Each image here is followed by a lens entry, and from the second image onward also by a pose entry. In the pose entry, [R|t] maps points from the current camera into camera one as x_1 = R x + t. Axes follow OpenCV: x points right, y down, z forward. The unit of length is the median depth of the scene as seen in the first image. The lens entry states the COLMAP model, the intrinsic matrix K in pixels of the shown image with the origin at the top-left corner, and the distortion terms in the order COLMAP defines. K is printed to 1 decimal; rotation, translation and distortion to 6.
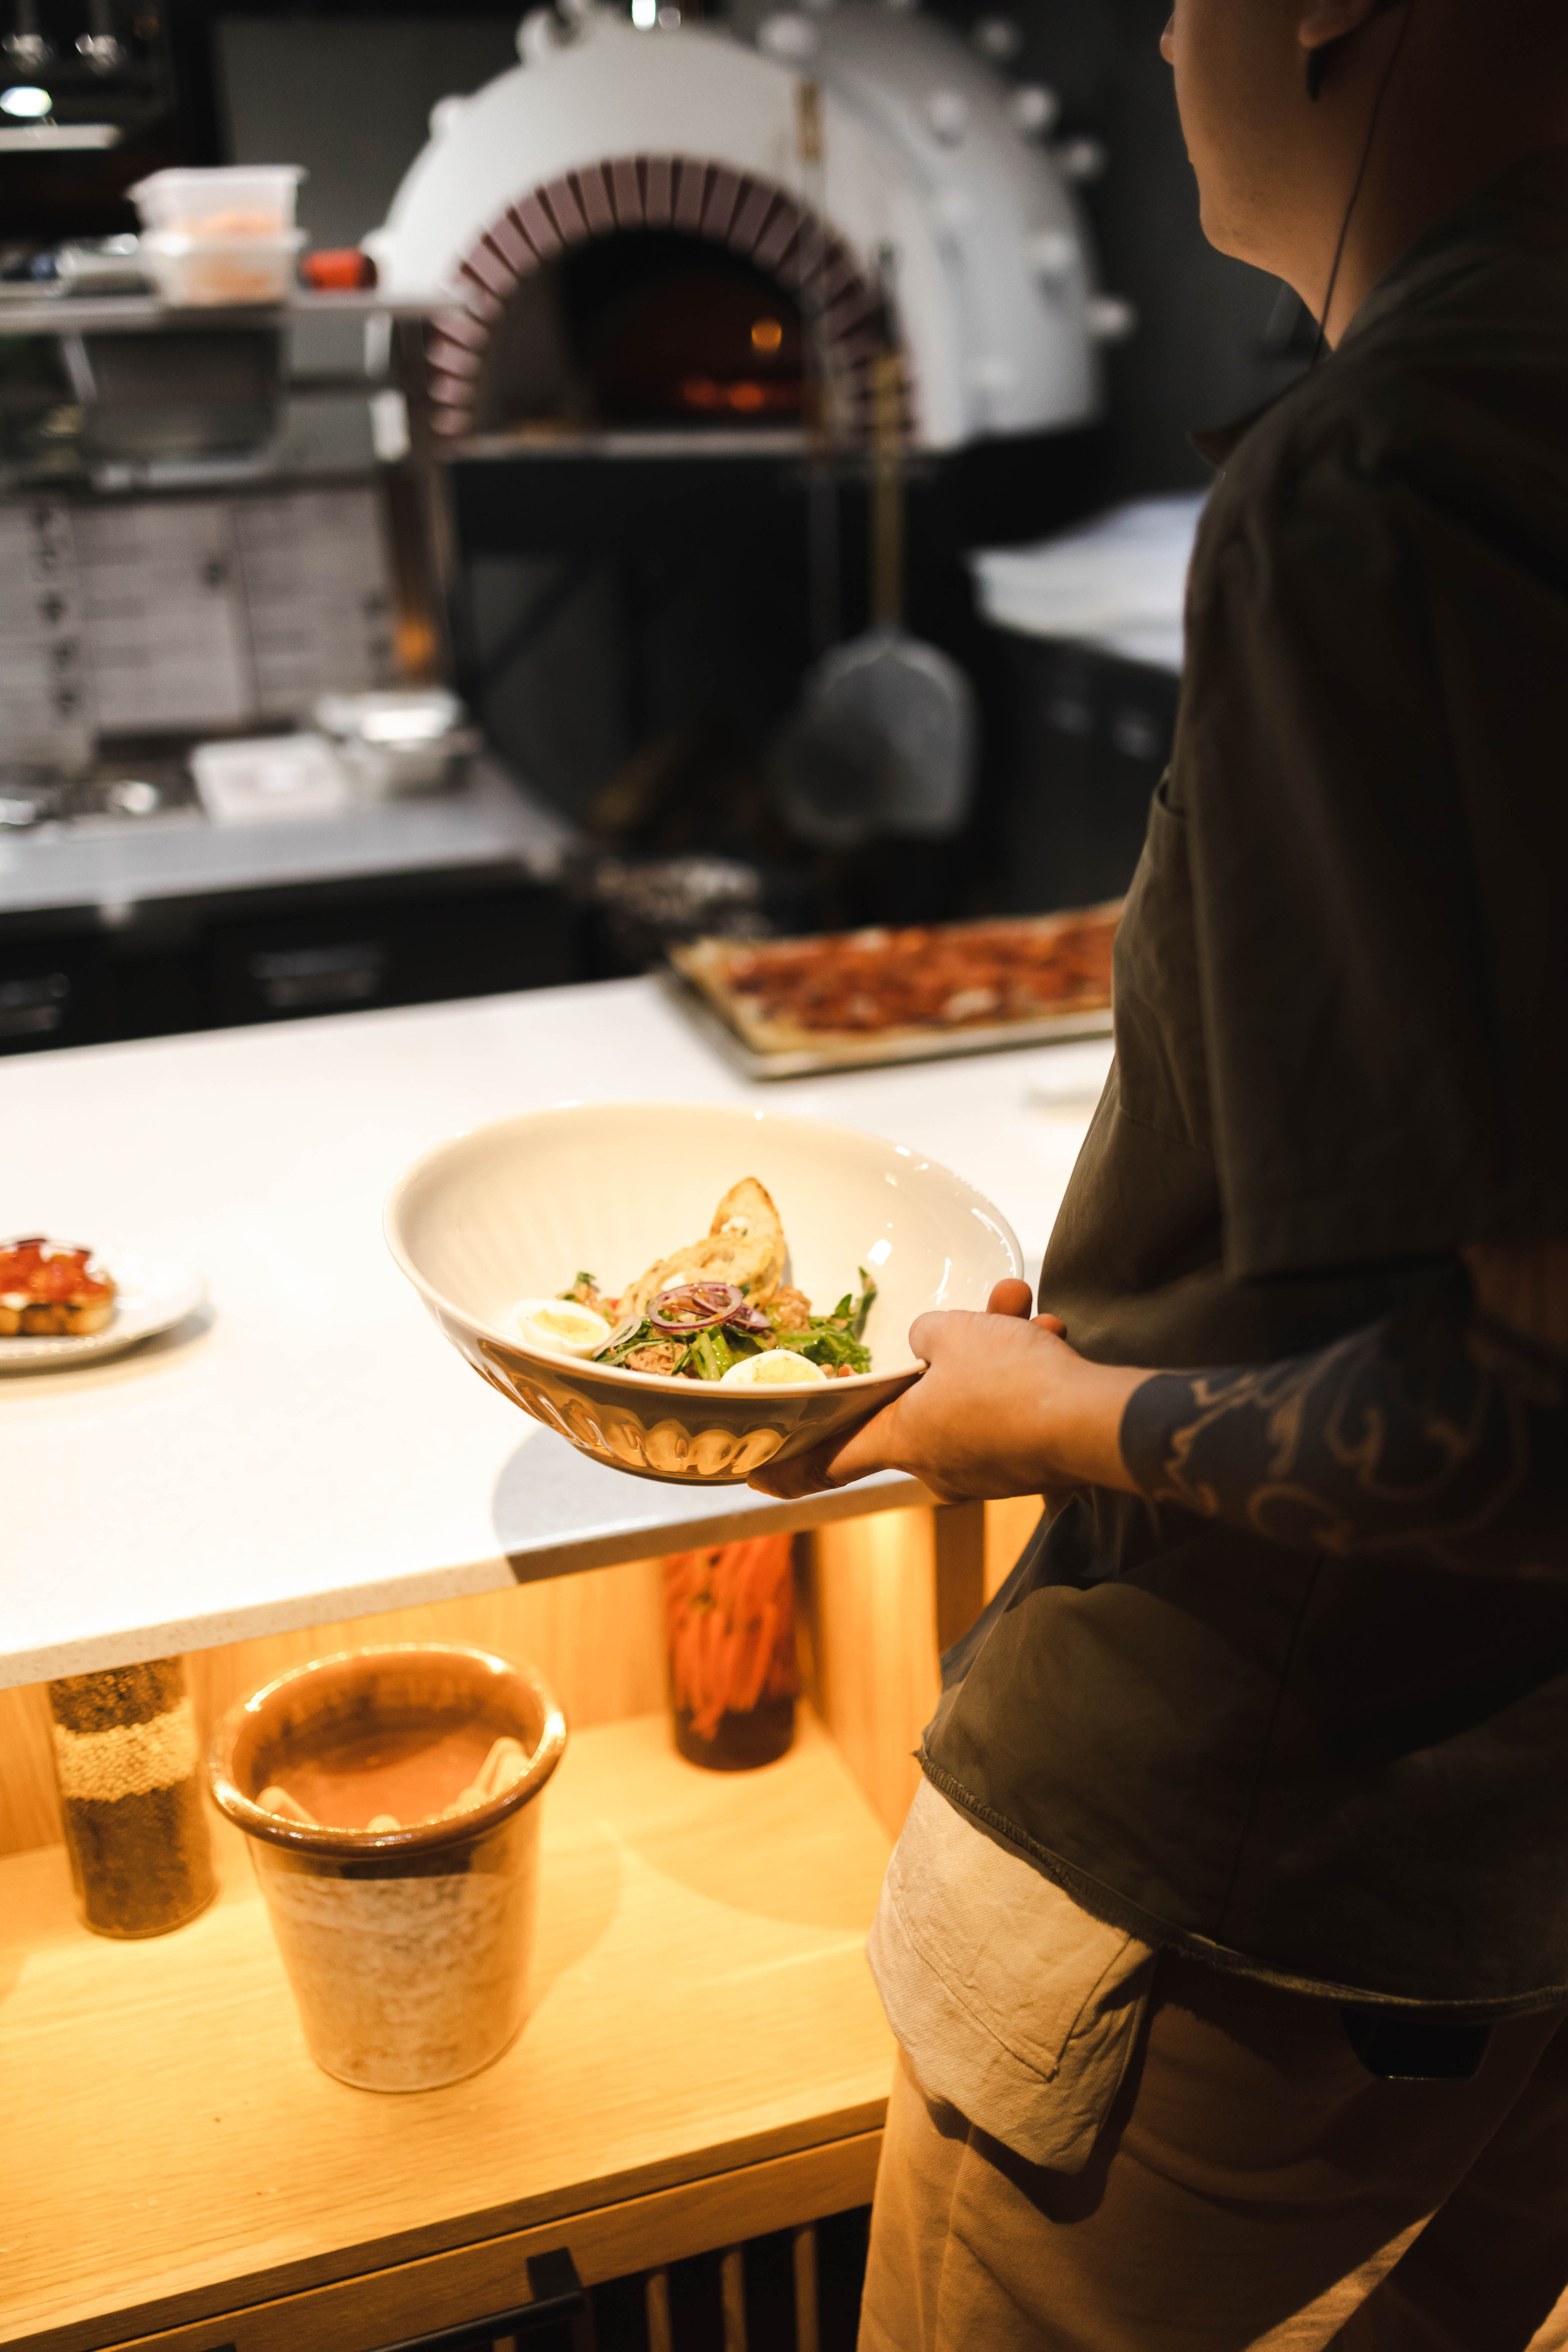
lens RADIAL K [[2377.2, 0, 850.1], [0, 2377.2, 1210.3], [0, 0, 1]] dist [0.014078, 0.000000]
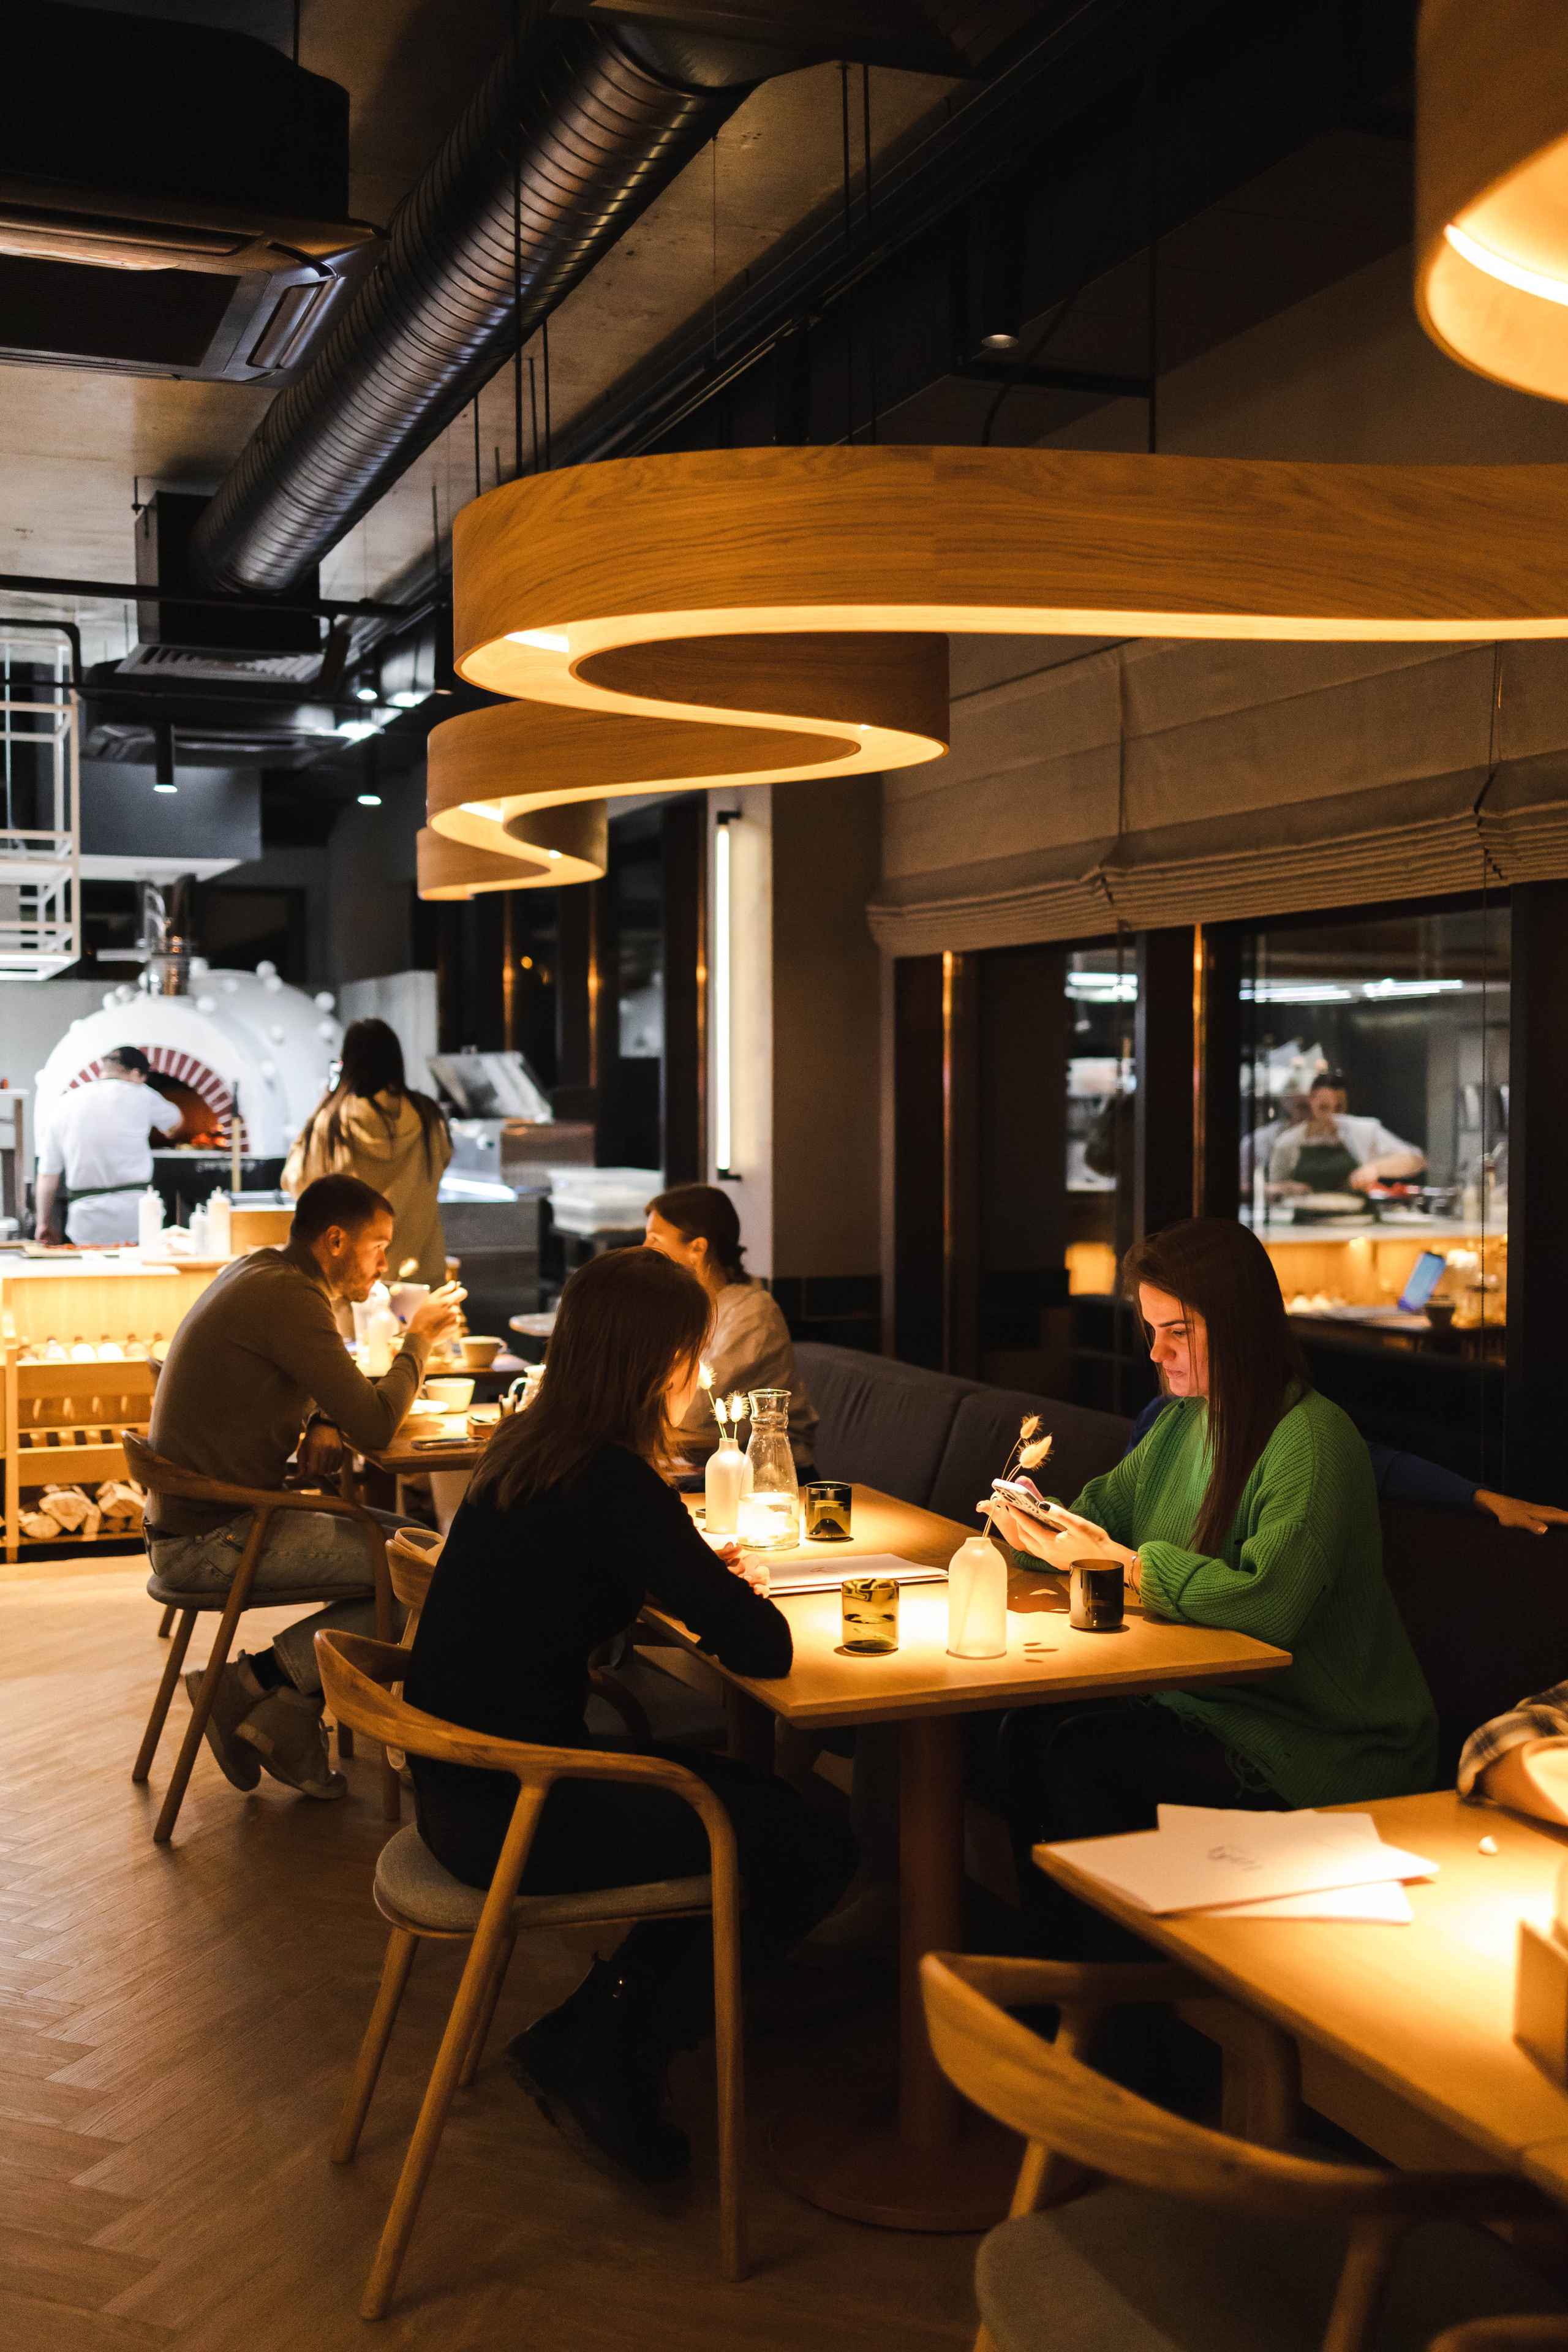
lens RADIAL K [[2377.2, 0, 783.1], [0, 2377.2, 1174.5], [0, 0, 1]] dist [0.014078, 0.000000]
pose [[0.998638, 0.026228, 0.045111, 0.619321], [-0.008961, 0.937856, -0.346910, 0.717863], [-0.051407, 0.346033, 0.936813, -1.745501]]
